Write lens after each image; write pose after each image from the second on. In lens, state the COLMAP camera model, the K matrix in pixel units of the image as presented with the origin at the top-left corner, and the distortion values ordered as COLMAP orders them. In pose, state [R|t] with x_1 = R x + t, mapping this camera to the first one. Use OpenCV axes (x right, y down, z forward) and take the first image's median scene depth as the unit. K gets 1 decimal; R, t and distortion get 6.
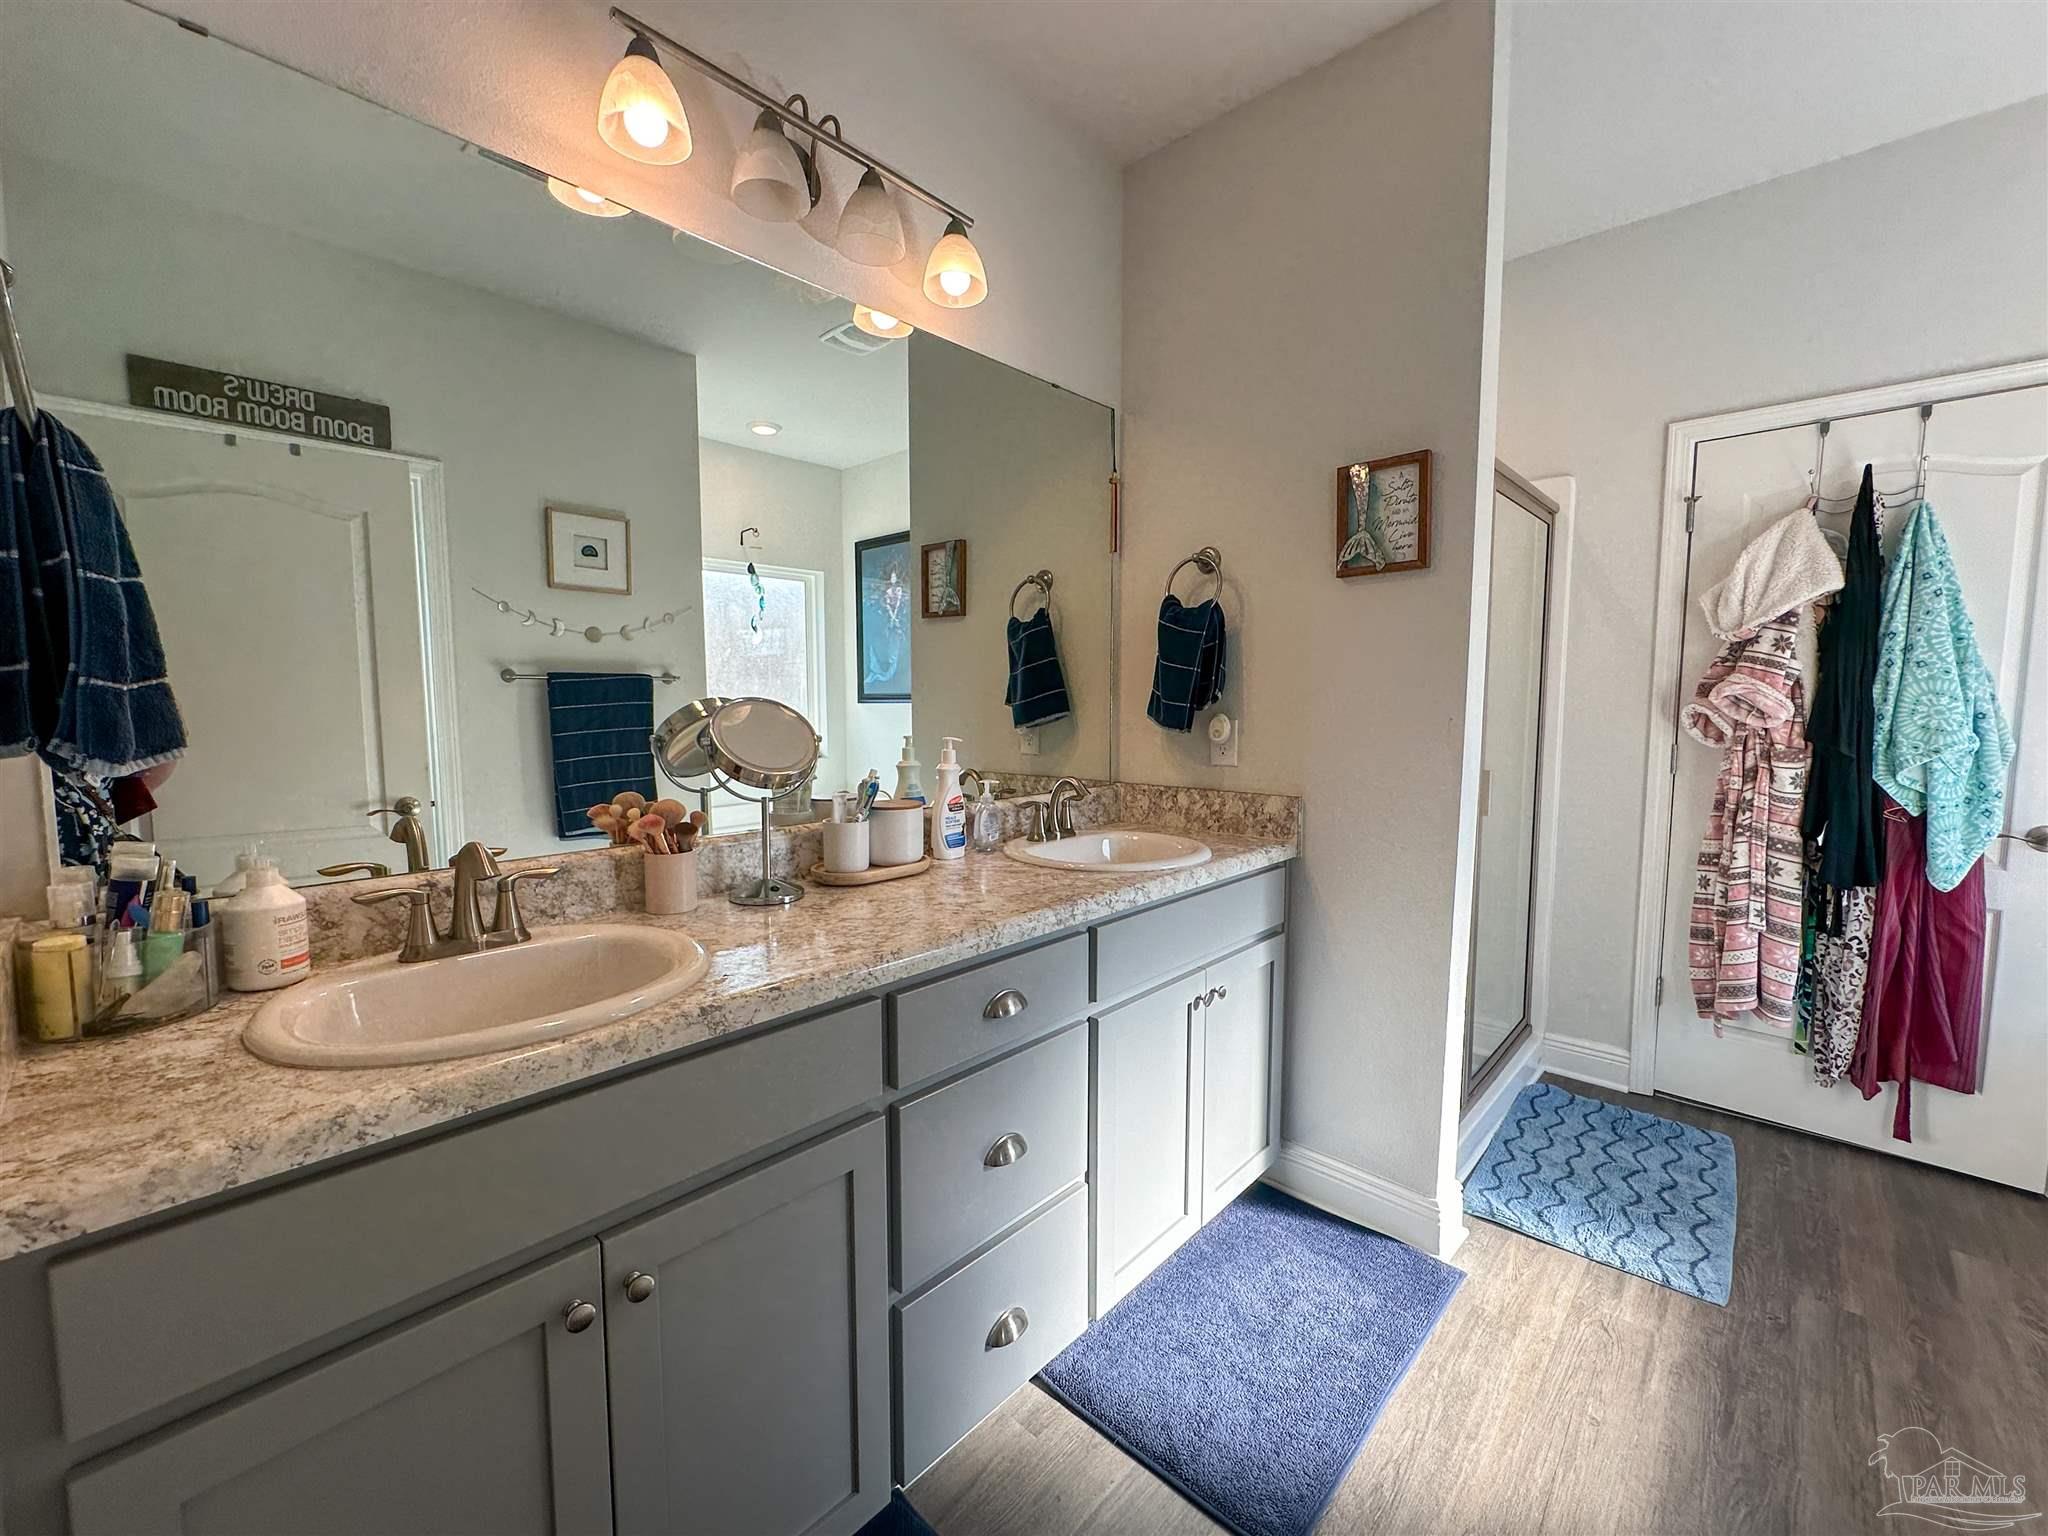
lens RADIAL K [[818.7, 0, 1024.0], [0, 818.7, 768.0], [0, 0, 1]] dist [0.000567, -0.000038]
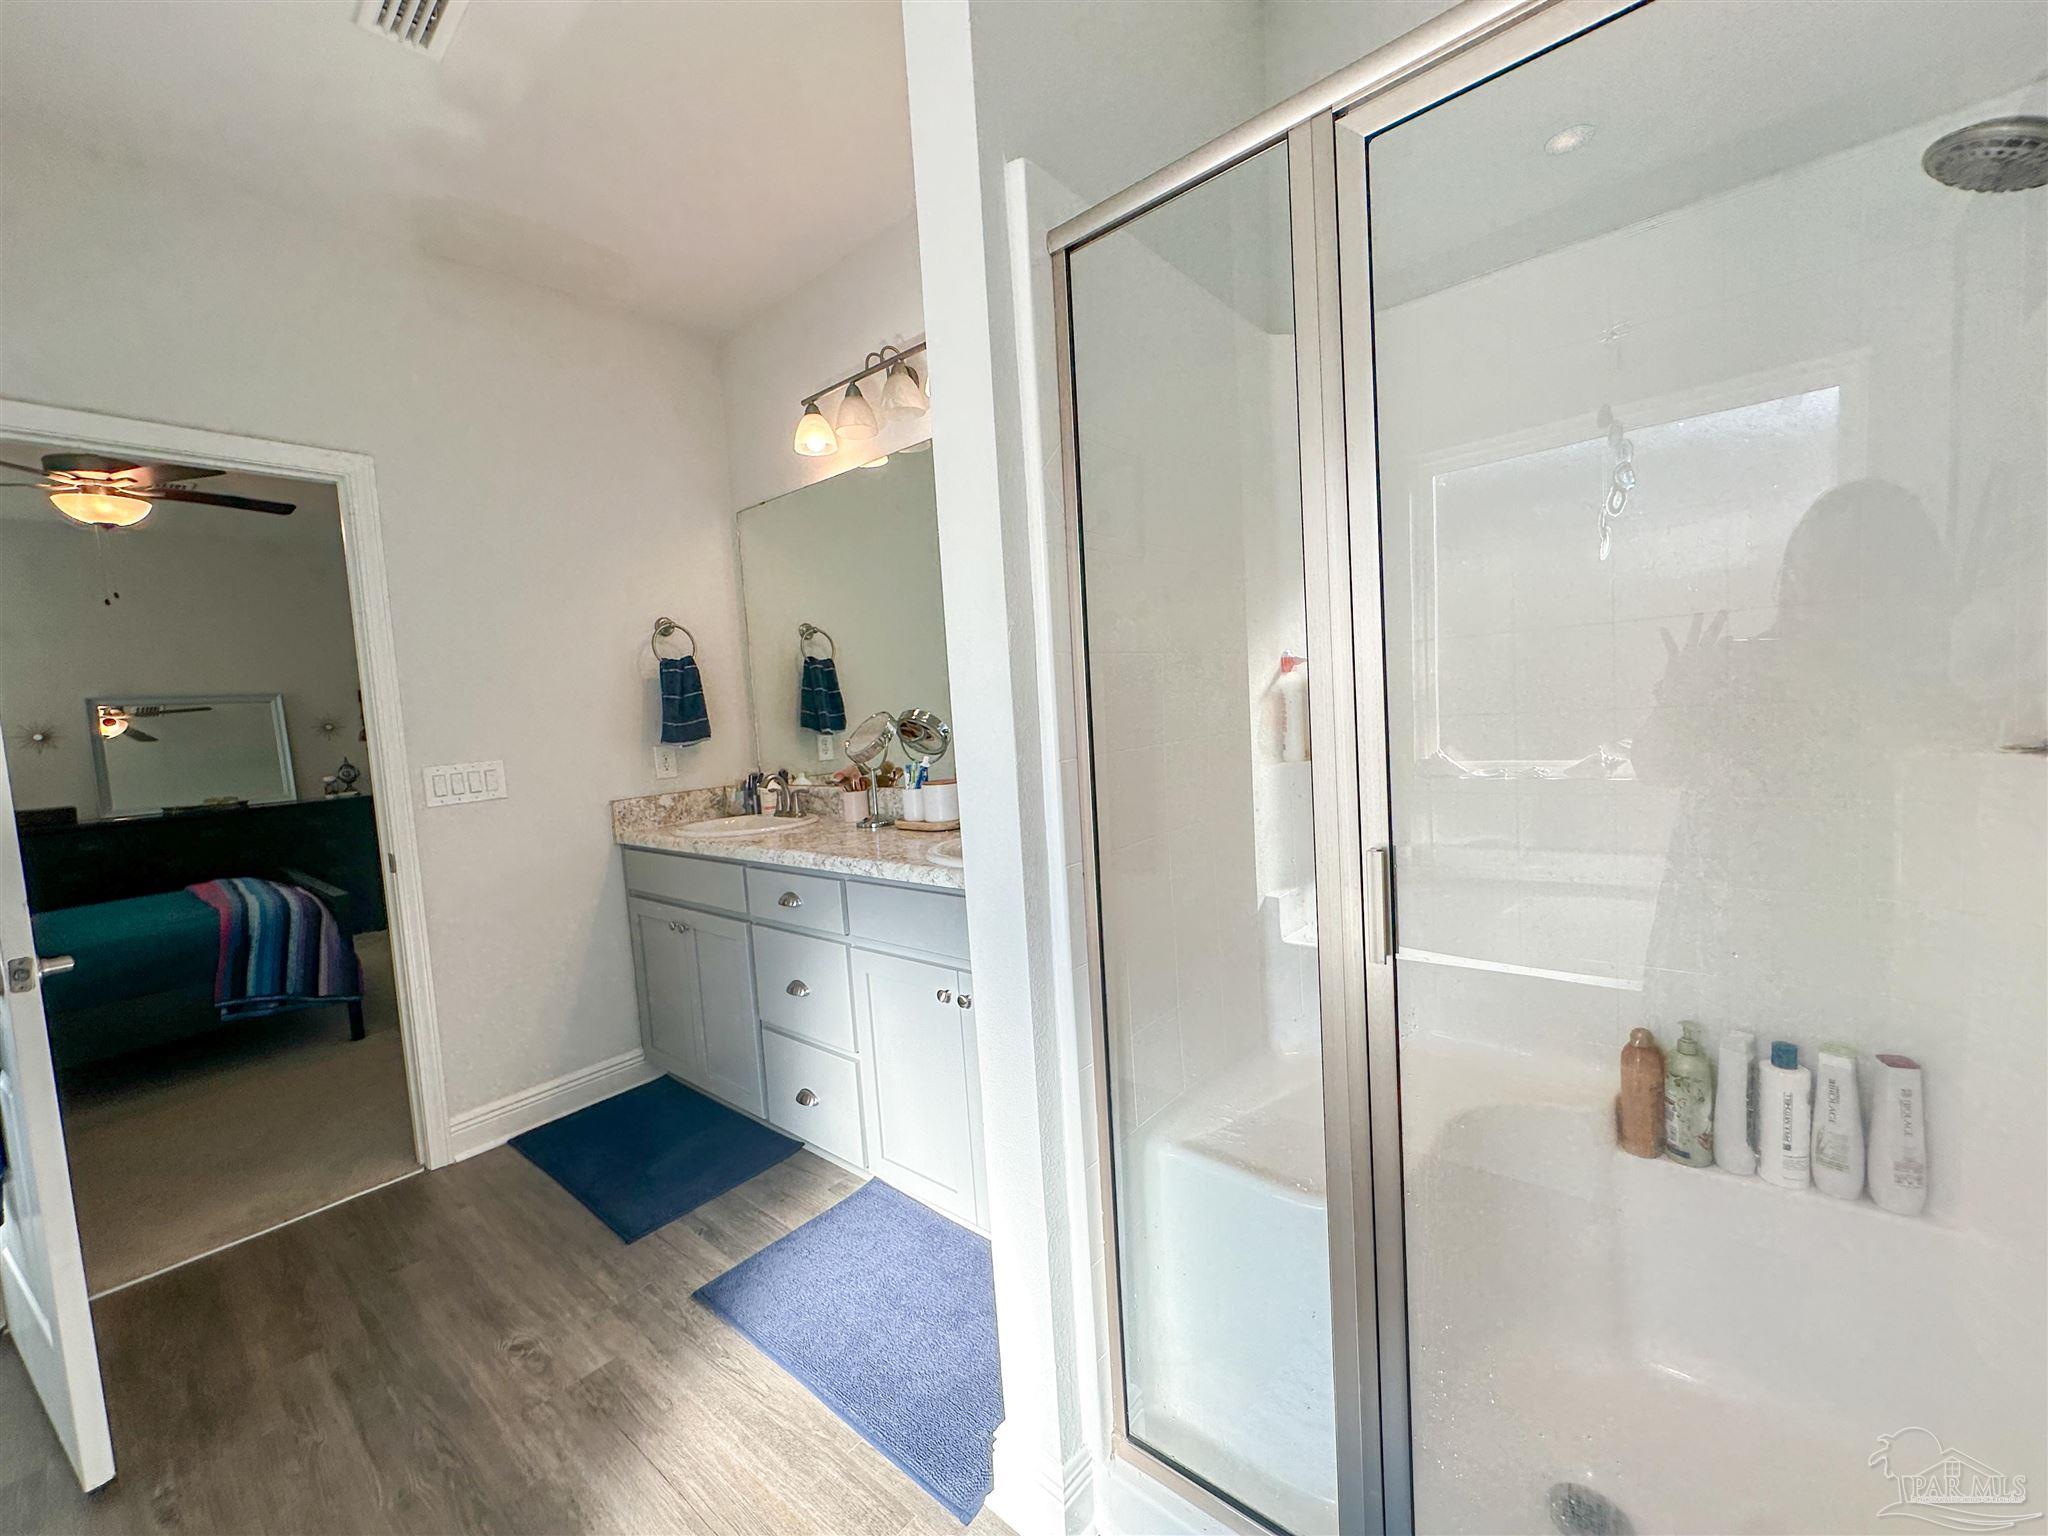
lens RADIAL K [[818.7, 0, 1024.0], [0, 818.7, 768.0], [0, 0, 1]] dist [0.000567, -0.000038]
pose [[0.051306, 0.068808, -0.996310, 1.553804], [-0.017317, 0.997535, 0.068001, -0.096875], [0.998533, 0.013765, 0.052371, 1.306343]]
